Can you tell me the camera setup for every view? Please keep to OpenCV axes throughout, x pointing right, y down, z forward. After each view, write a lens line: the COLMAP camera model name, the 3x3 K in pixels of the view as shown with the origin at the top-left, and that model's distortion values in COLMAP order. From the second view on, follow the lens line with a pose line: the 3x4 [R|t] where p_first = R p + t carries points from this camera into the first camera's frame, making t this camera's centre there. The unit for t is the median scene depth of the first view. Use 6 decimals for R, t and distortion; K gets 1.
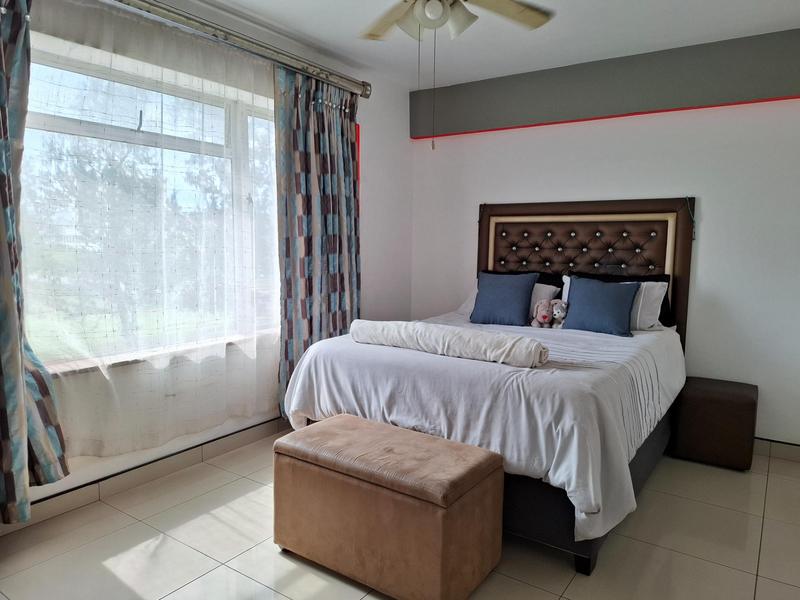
lens RADIAL K [[548.9, 0, 400.0], [0, 548.9, 300.0], [0, 0, 1]] dist [0.035685, -0.001316]
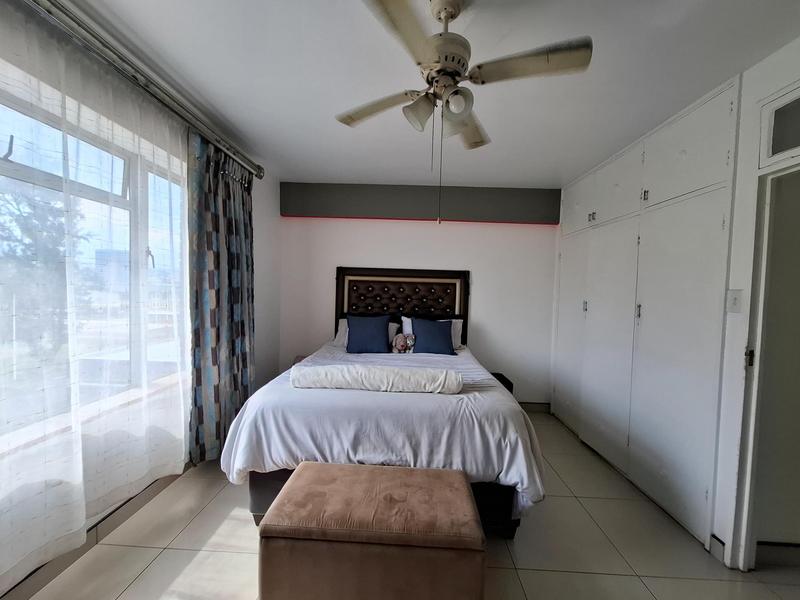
lens RADIAL K [[316.6, 0, 400.0], [0, 316.6, 300.0], [0, 0, 1]] dist [-0.027918, 0.008455]
pose [[0.838591, -0.003650, 0.544749, -0.206261], [0.038359, 0.997891, -0.052365, -0.048352], [-0.543409, 0.064809, 0.836963, 0.283856]]
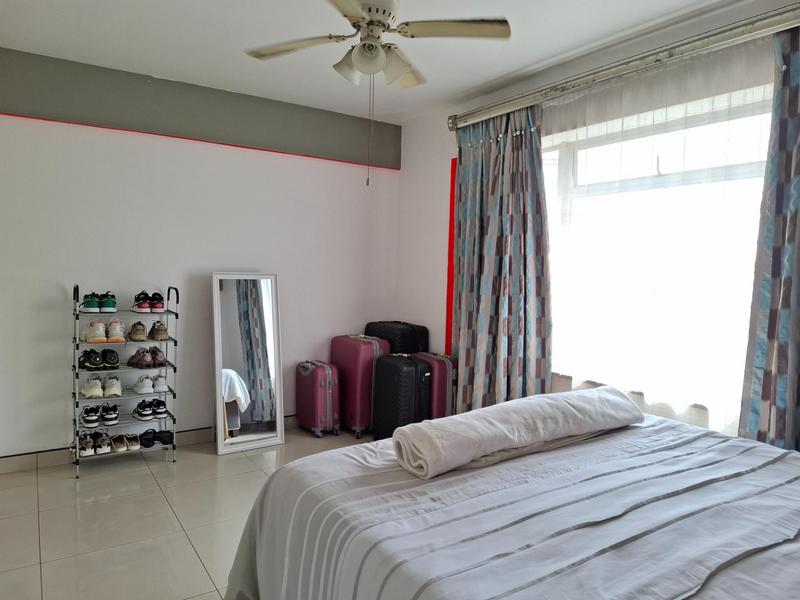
lens RADIAL K [[548.9, 0, 400.0], [0, 548.9, 300.0], [0, 0, 1]] dist [0.035685, -0.001316]
pose [[-0.362505, 0.040780, -0.931089, 0.887719], [-0.137439, 0.985780, 0.096685, -0.142248], [0.921792, 0.163017, -0.351746, 1.256095]]
